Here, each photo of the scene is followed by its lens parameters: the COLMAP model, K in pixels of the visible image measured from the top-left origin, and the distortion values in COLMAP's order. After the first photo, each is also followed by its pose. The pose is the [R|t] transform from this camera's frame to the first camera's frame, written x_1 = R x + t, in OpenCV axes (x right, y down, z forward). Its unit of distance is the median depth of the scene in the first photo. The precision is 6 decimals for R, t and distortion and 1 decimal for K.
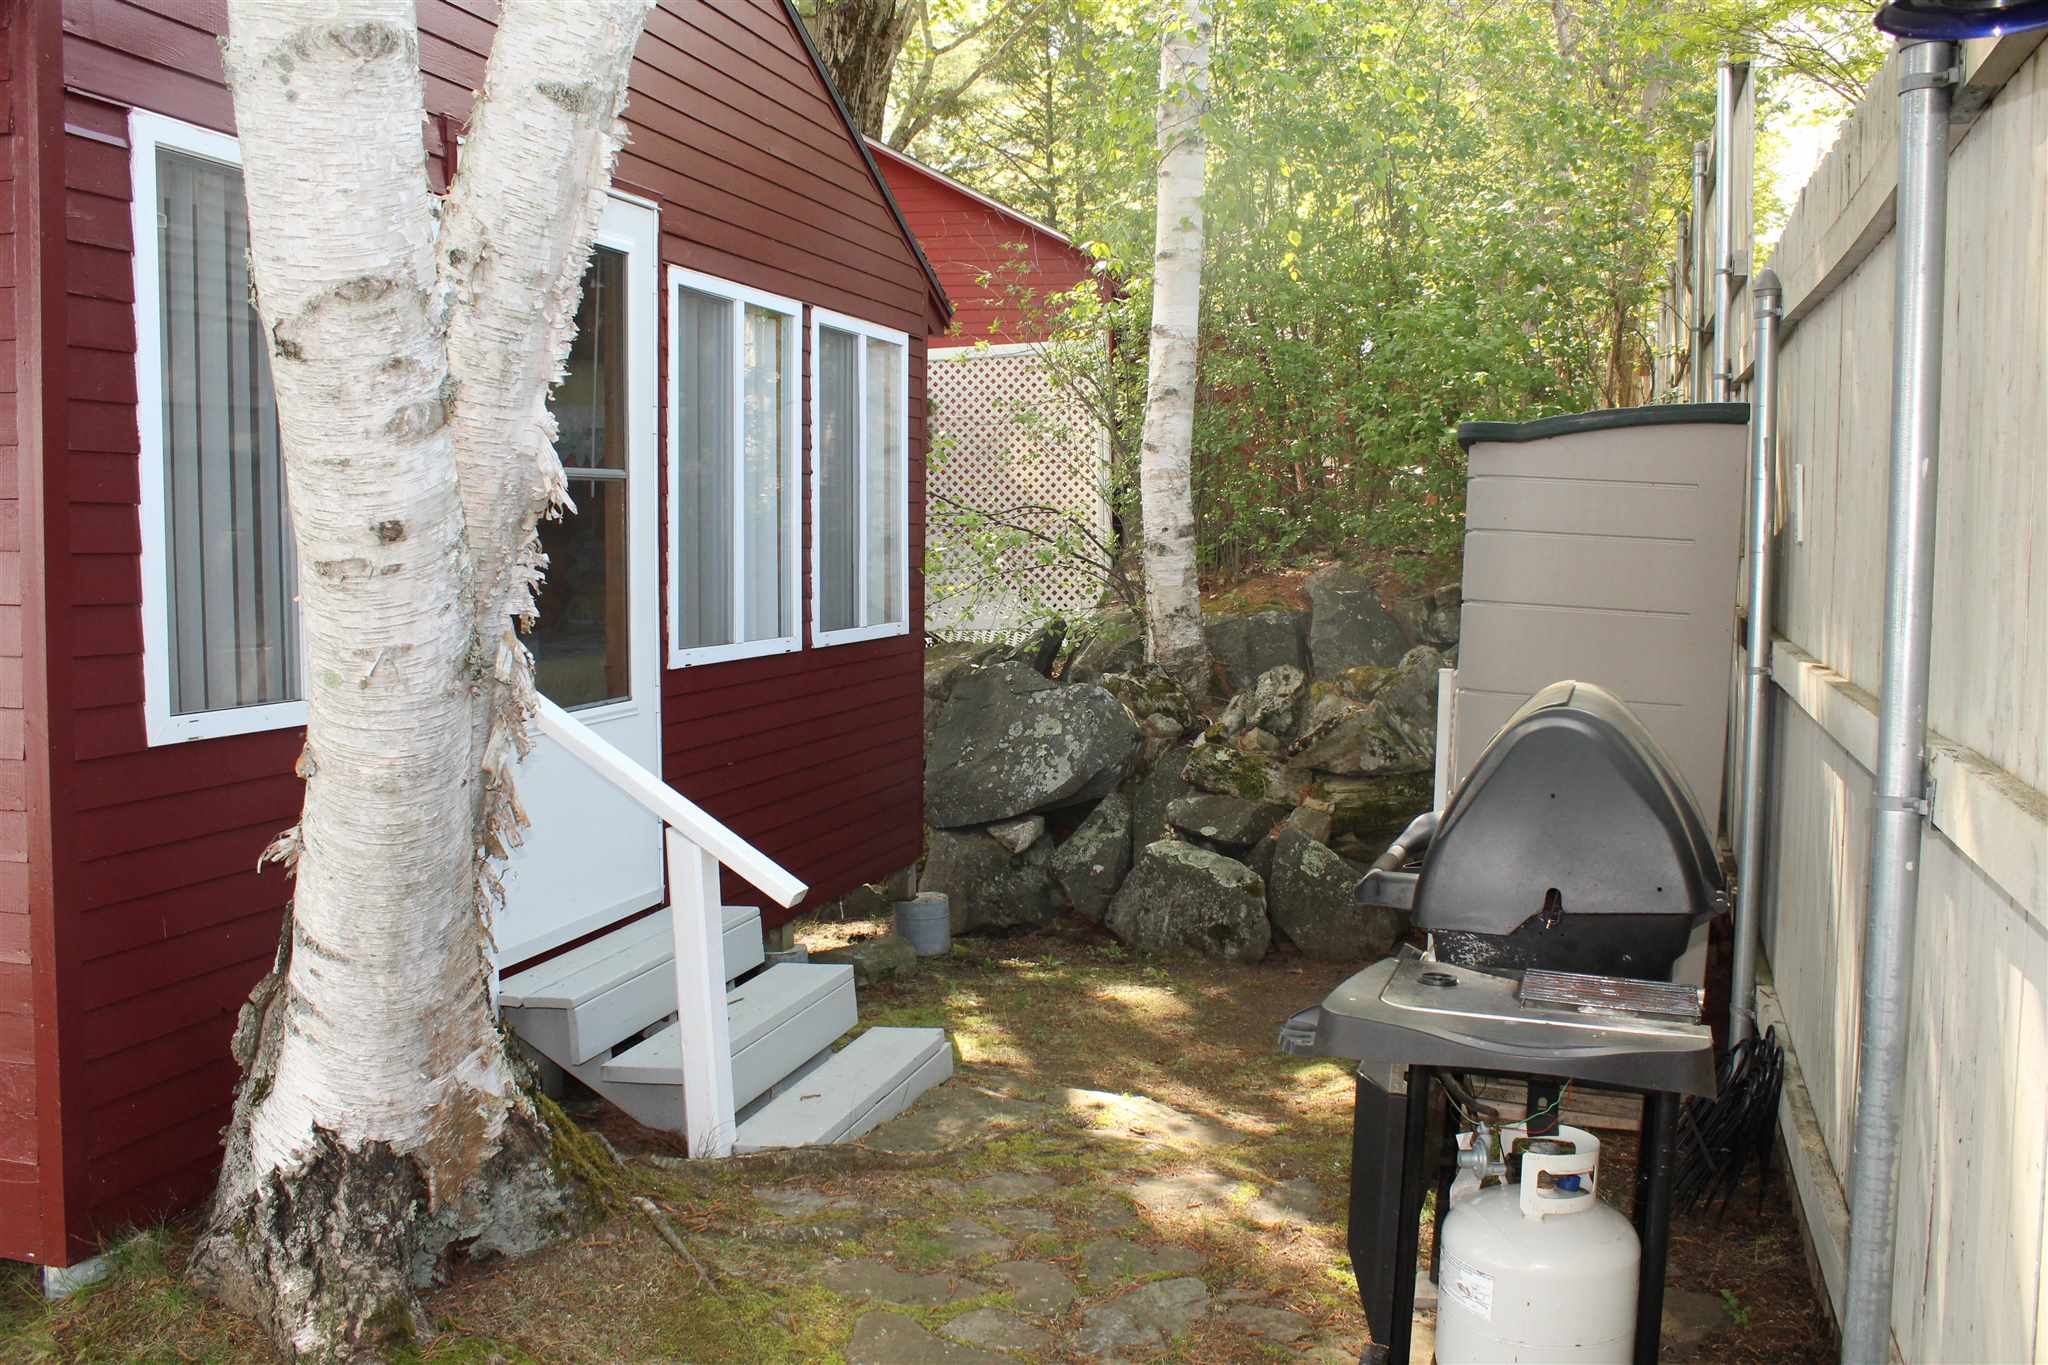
lens RADIAL K [[1687.7, 0, 1019.1], [0, 1687.7, 679.5], [0, 0, 1]] dist [-0.095676, 0.018438]
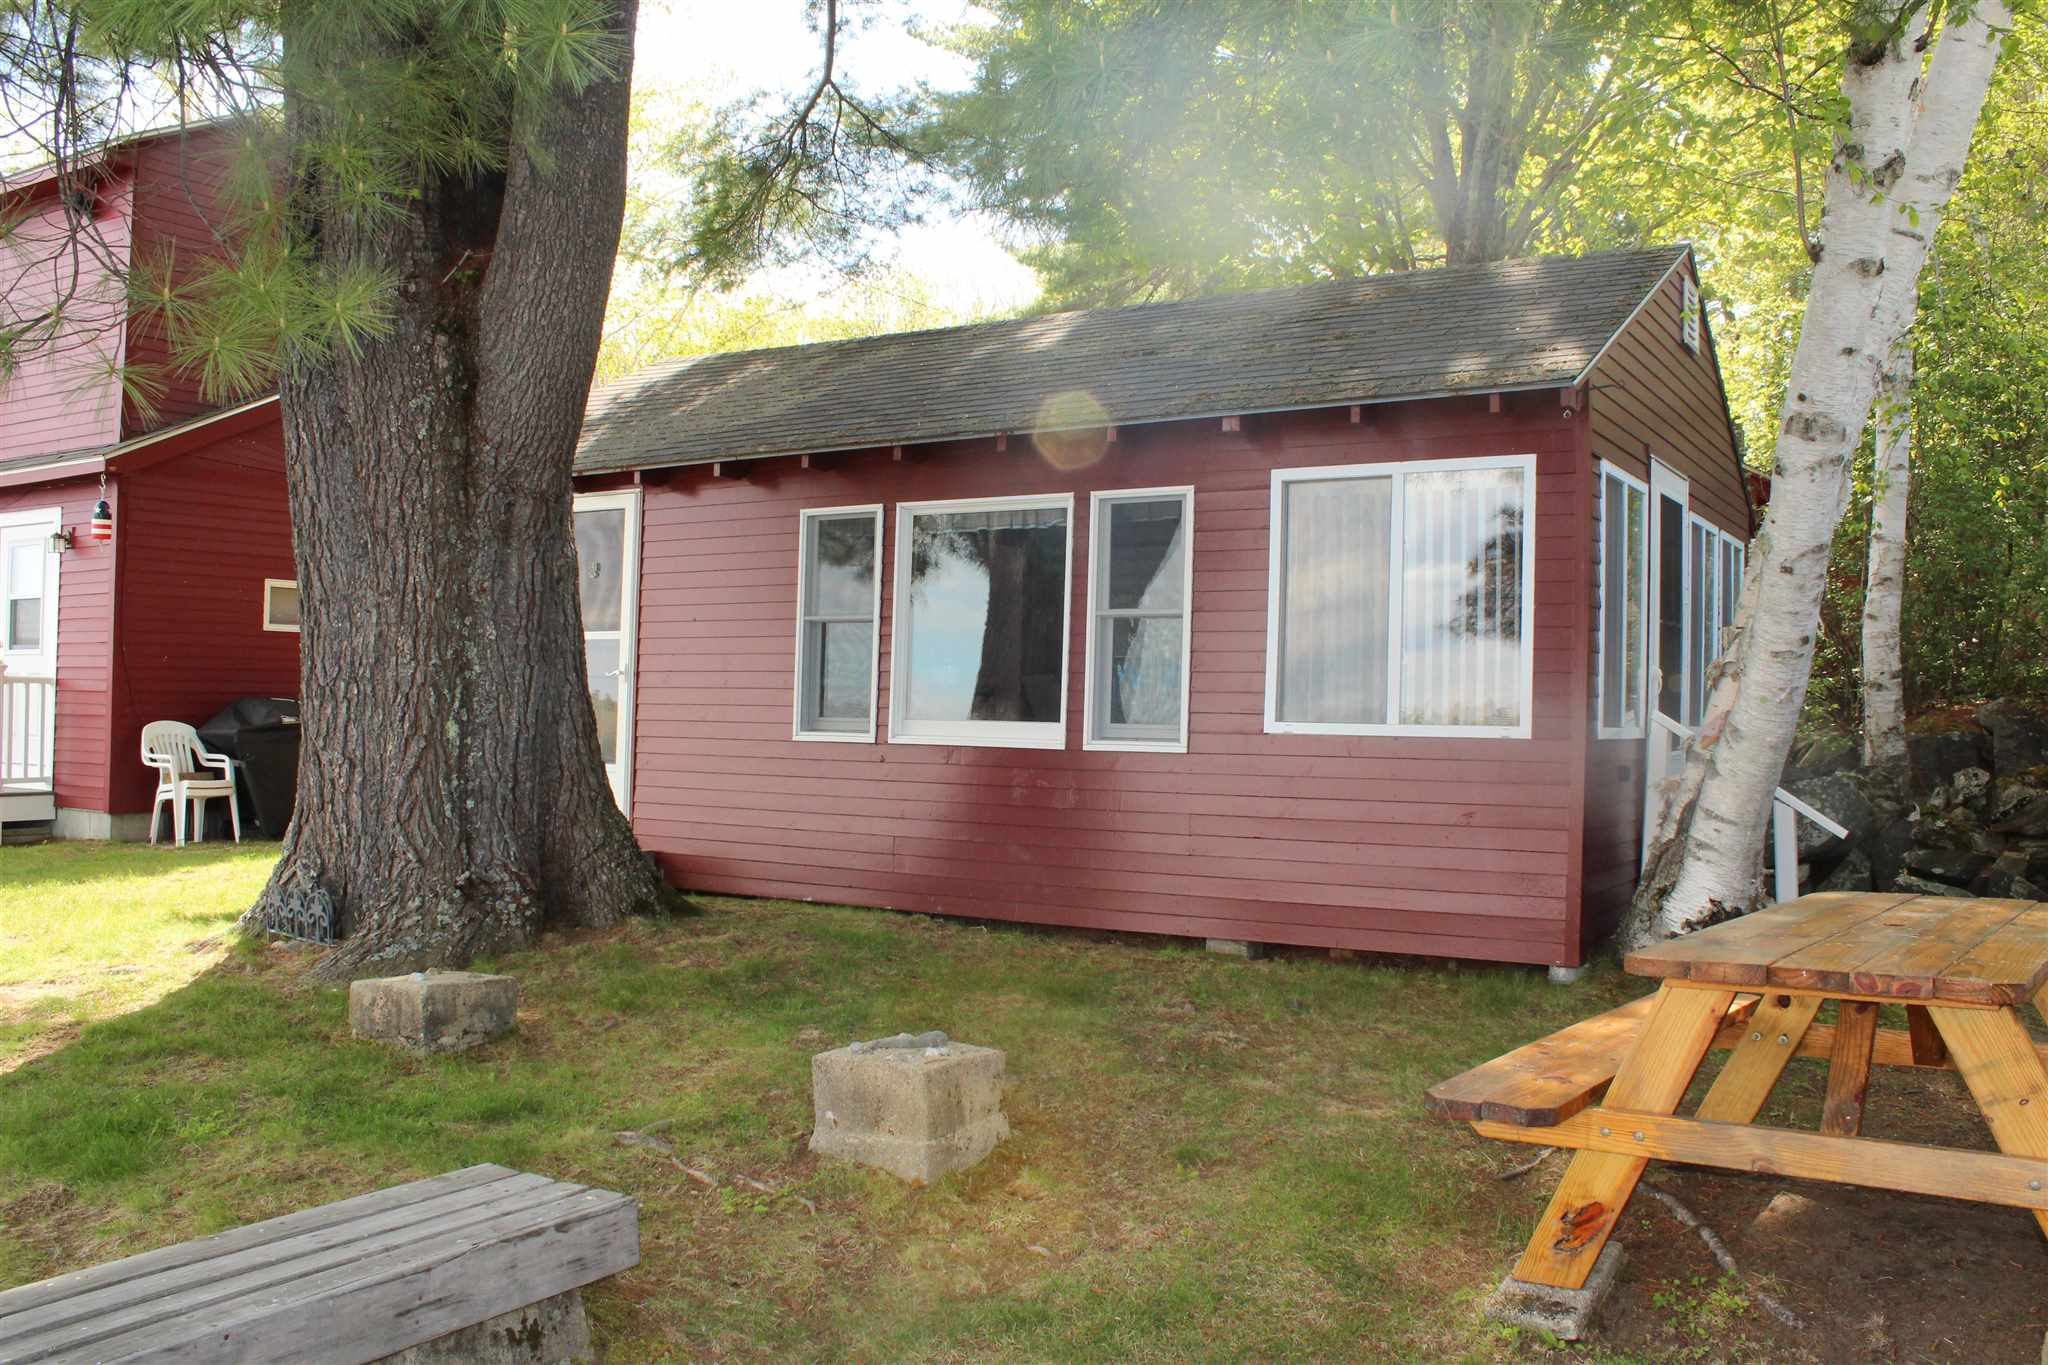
lens RADIAL K [[1687.7, 0, 1026.8], [0, 1687.7, 680.6], [0, 0, 1]] dist [-0.095676, 0.018438]
pose [[0.972084, 0.016932, -0.234021, -0.309021], [-0.040272, 0.994632, -0.095316, 0.085609], [0.231151, 0.102080, 0.967548, -0.563633]]
